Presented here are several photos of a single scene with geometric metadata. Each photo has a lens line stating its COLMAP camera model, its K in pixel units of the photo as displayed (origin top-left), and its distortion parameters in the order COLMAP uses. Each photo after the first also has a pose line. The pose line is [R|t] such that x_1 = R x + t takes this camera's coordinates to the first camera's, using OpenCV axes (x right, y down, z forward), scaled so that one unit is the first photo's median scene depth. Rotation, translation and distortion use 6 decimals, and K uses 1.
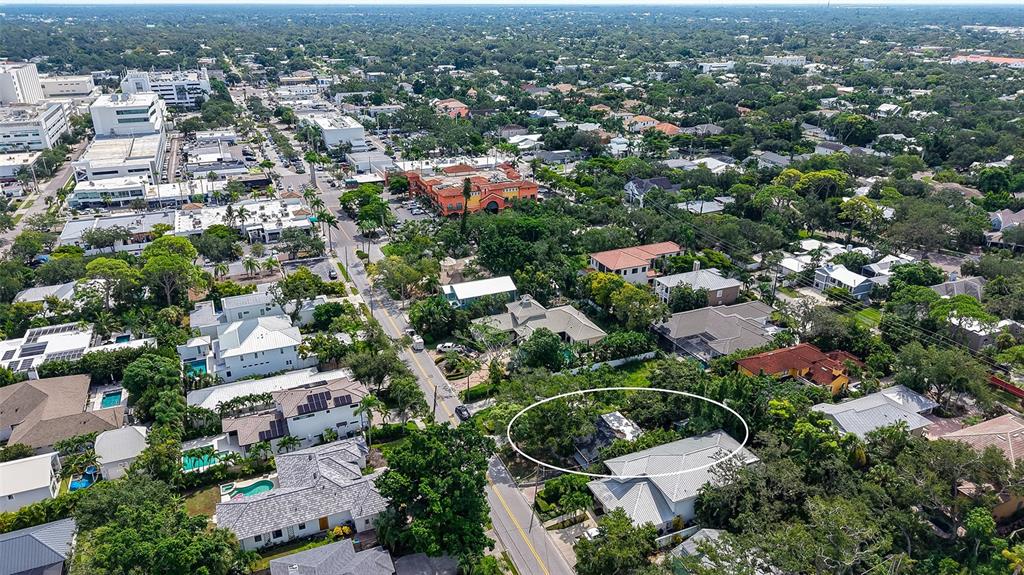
lens RADIAL K [[686.7, 0, 512.0], [0, 686.7, 287.5], [0, 0, 1]] dist [0.028263, -0.034563]
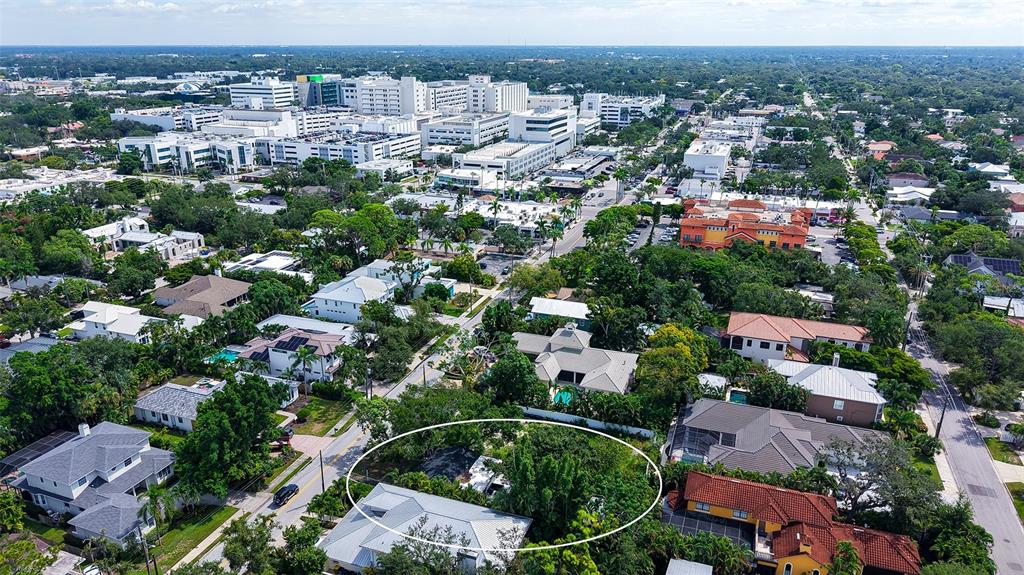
lens RADIAL K [[686.7, 0, 512.0], [0, 686.7, 287.5], [0, 0, 1]] dist [0.028263, -0.034563]
pose [[0.722481, 0.230086, -0.651983, 0.249054], [-0.264566, 0.963234, 0.046754, -0.025788], [0.638769, 0.138714, 0.756791, 0.123751]]
